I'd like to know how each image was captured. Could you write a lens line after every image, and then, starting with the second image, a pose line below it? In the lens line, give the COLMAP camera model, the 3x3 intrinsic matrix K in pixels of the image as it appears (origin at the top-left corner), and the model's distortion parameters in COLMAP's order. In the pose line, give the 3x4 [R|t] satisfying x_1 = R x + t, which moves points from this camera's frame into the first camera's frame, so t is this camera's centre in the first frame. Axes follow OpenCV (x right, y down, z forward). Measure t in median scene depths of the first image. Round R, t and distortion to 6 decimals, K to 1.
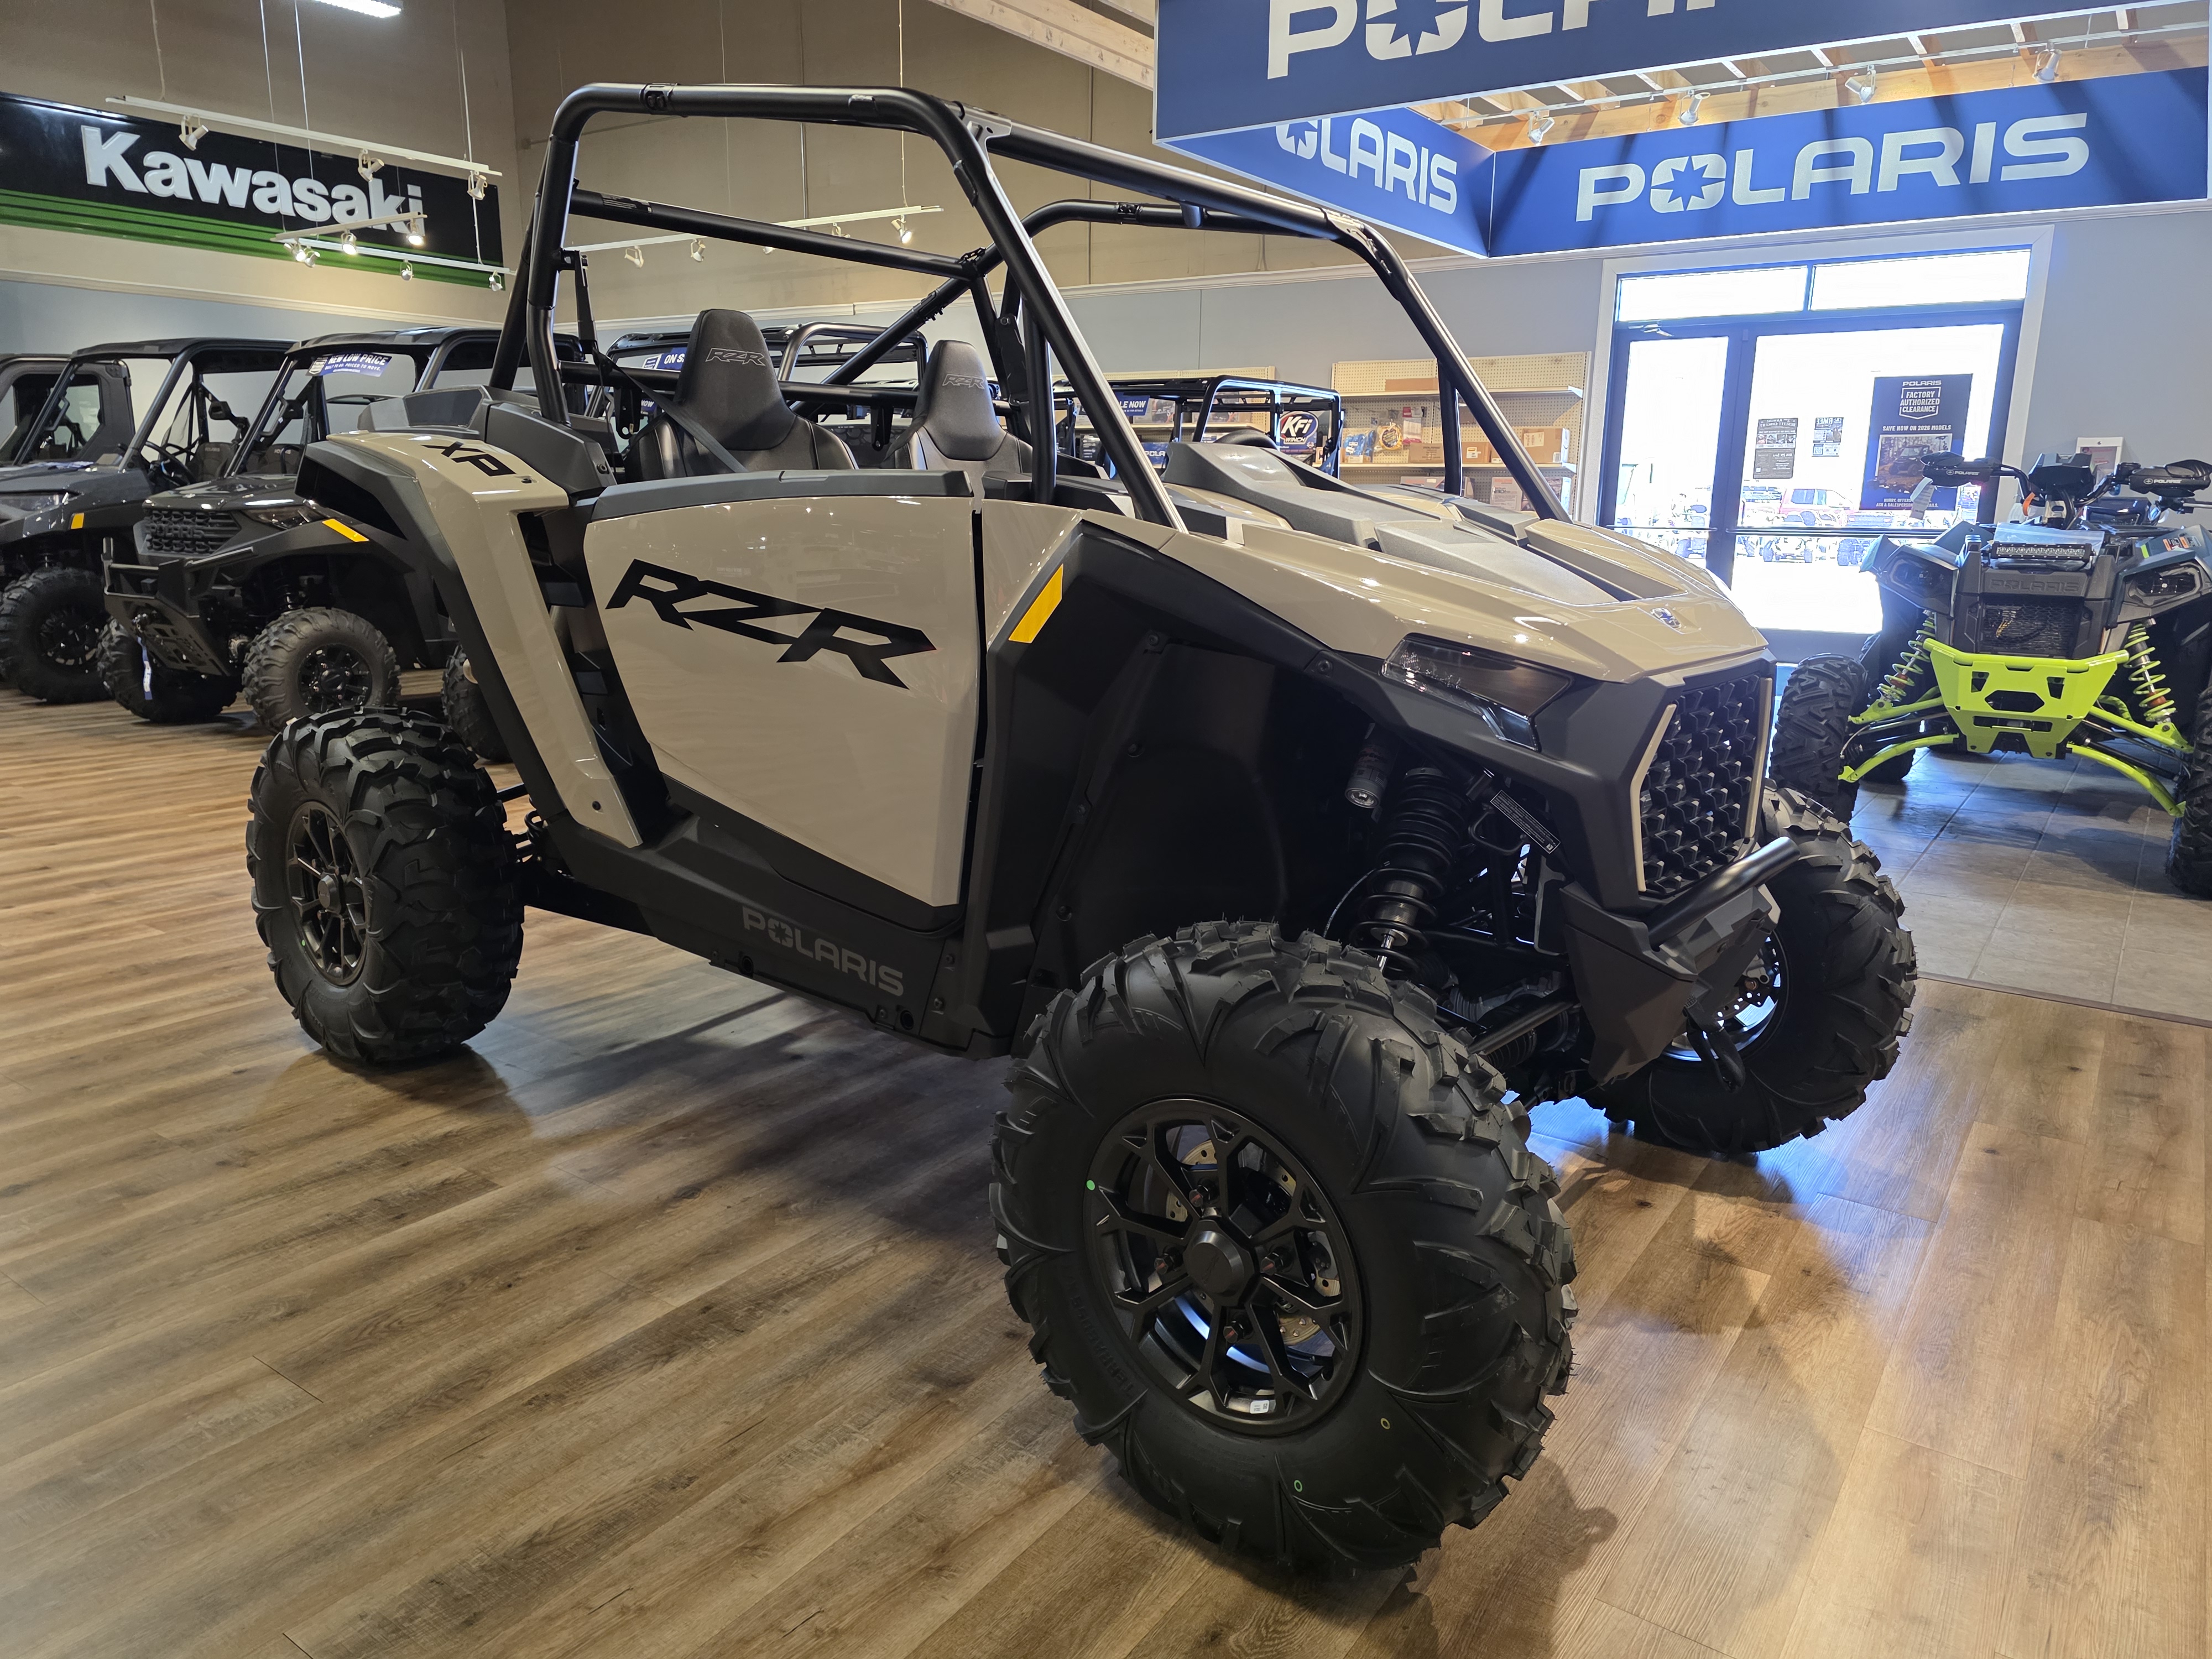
lens RADIAL K [[1471.6, 0, 1104.0], [0, 1471.6, 846.1], [0, 0, 1]] dist [0.049724, -0.037647]
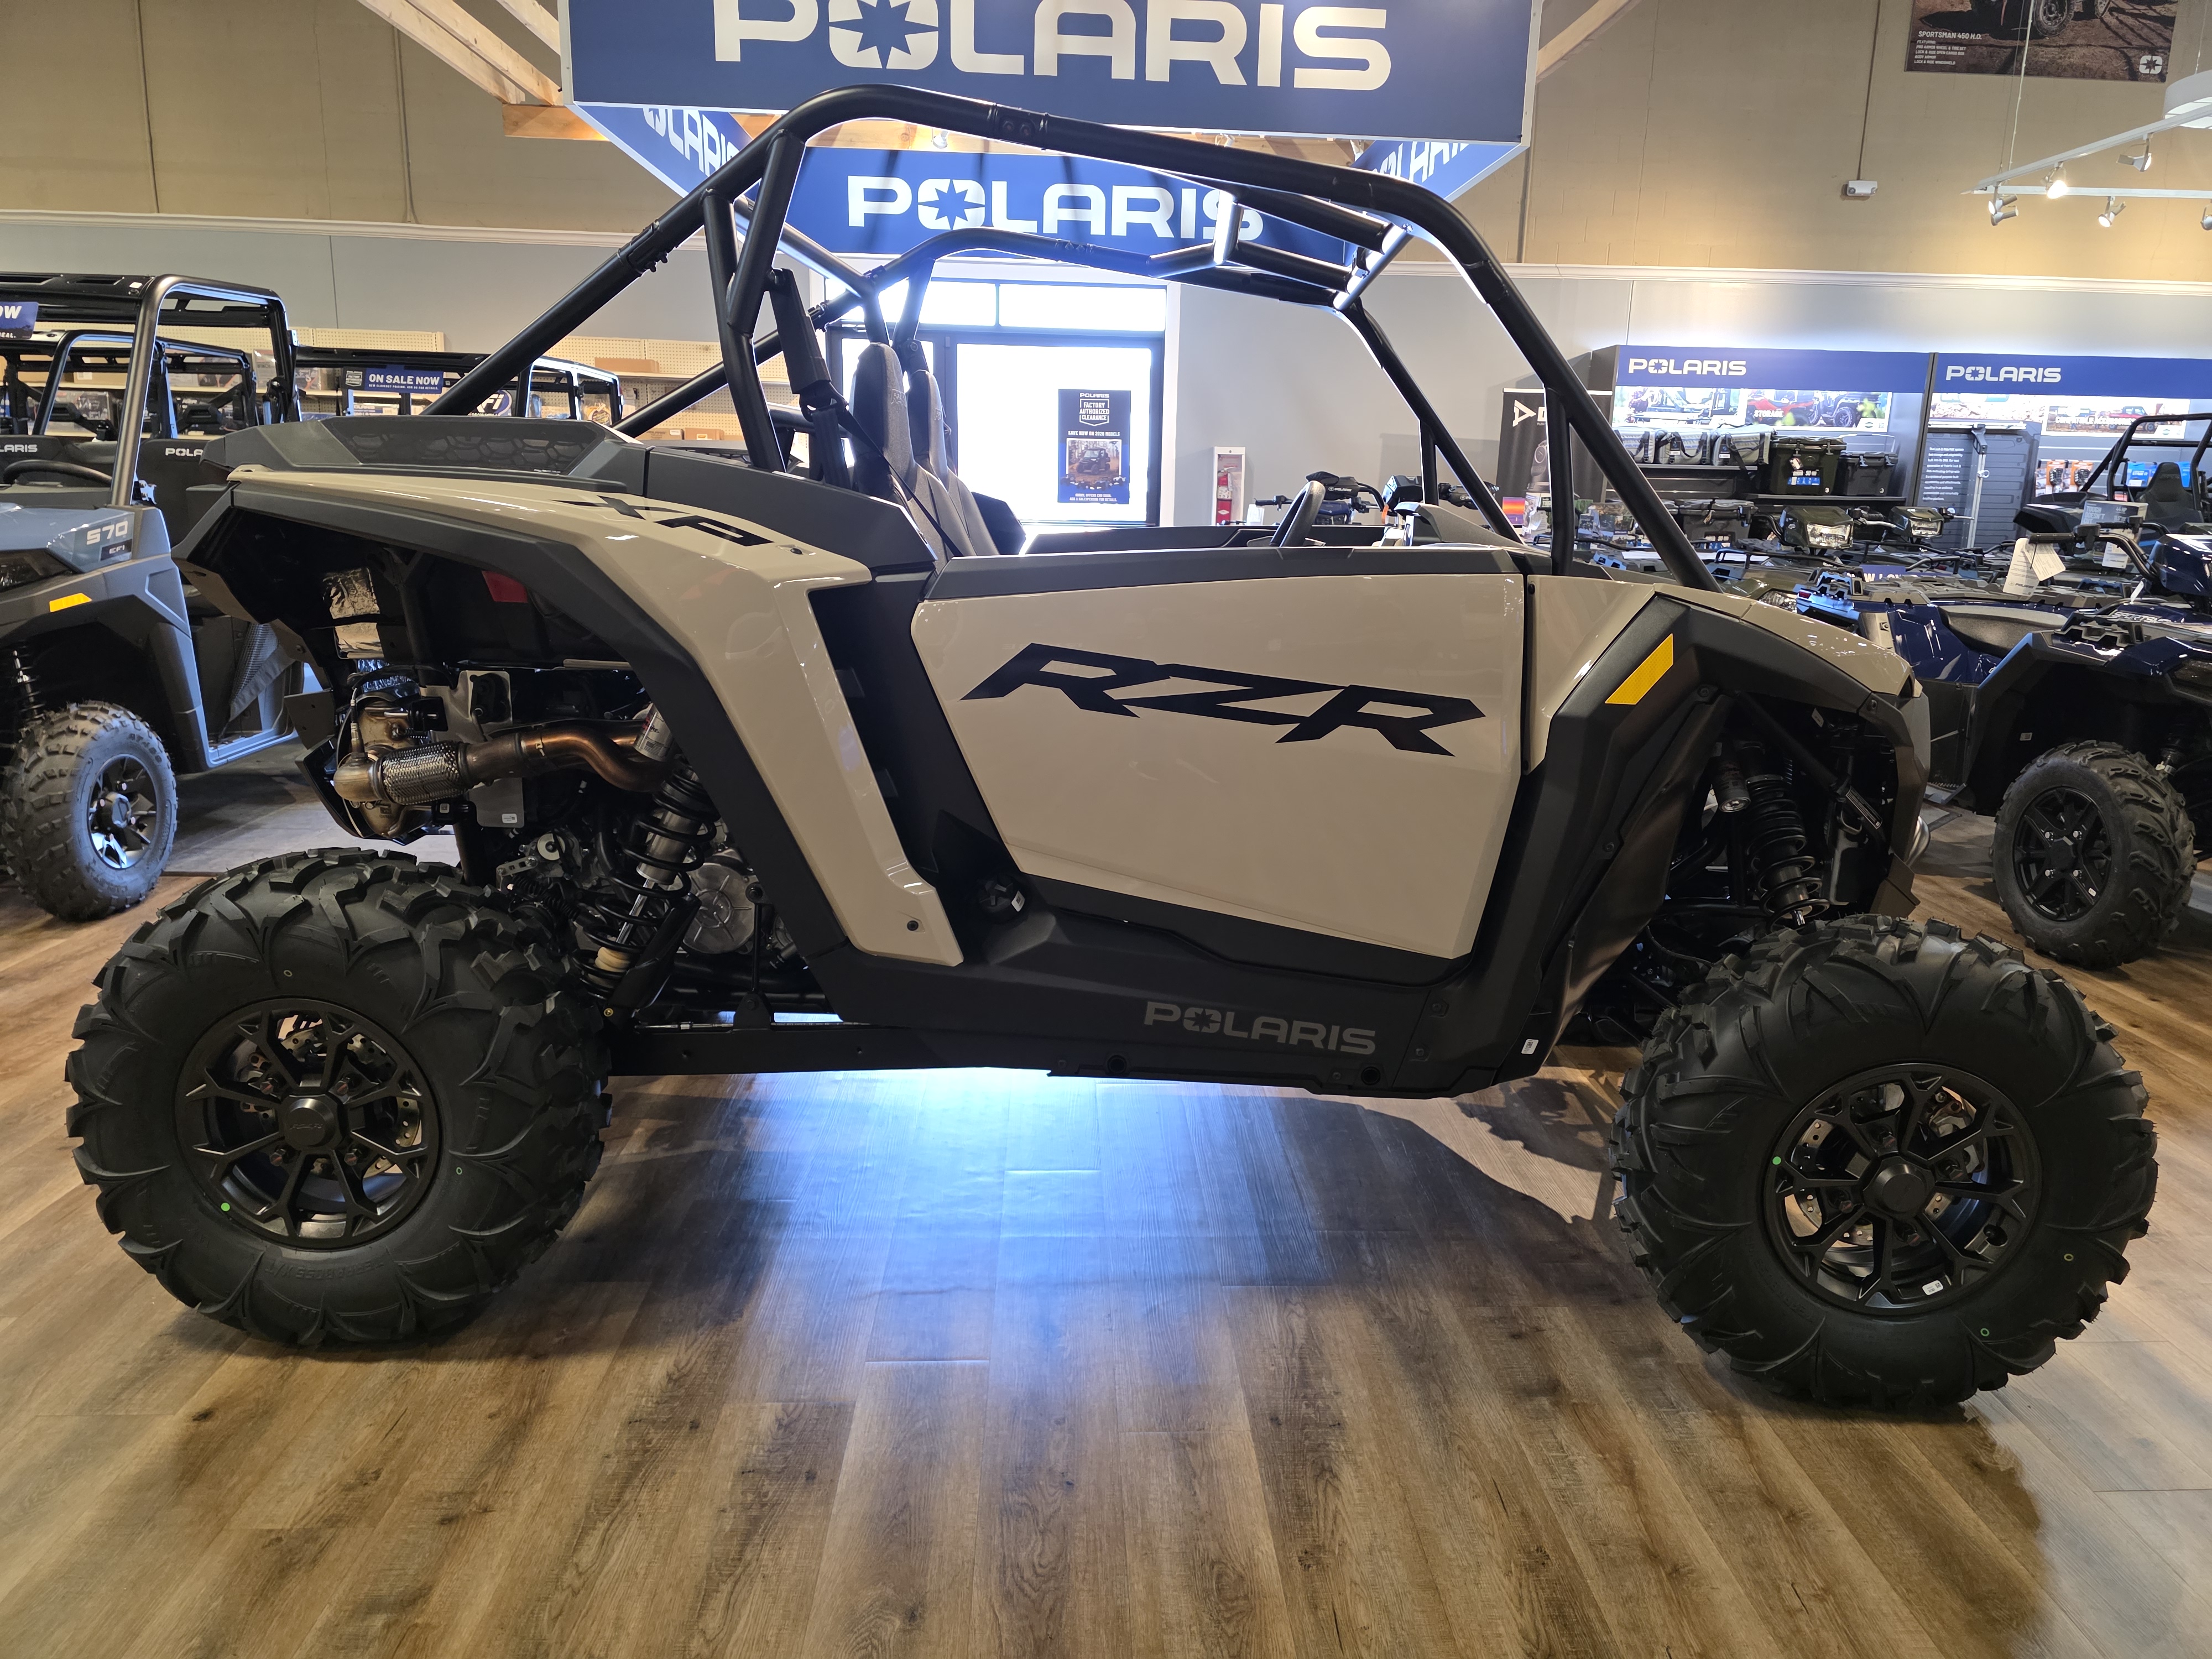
lens RADIAL K [[1491.9, 0, 1106.0], [0, 1491.9, 829.5], [0, 0, 1]] dist [0.078289, -0.081828]
pose [[0.788520, -0.136199, 0.599738, -0.770210], [0.132730, 0.989876, 0.050288, -0.111894], [-0.600515, 0.039950, 0.798615, 0.237315]]
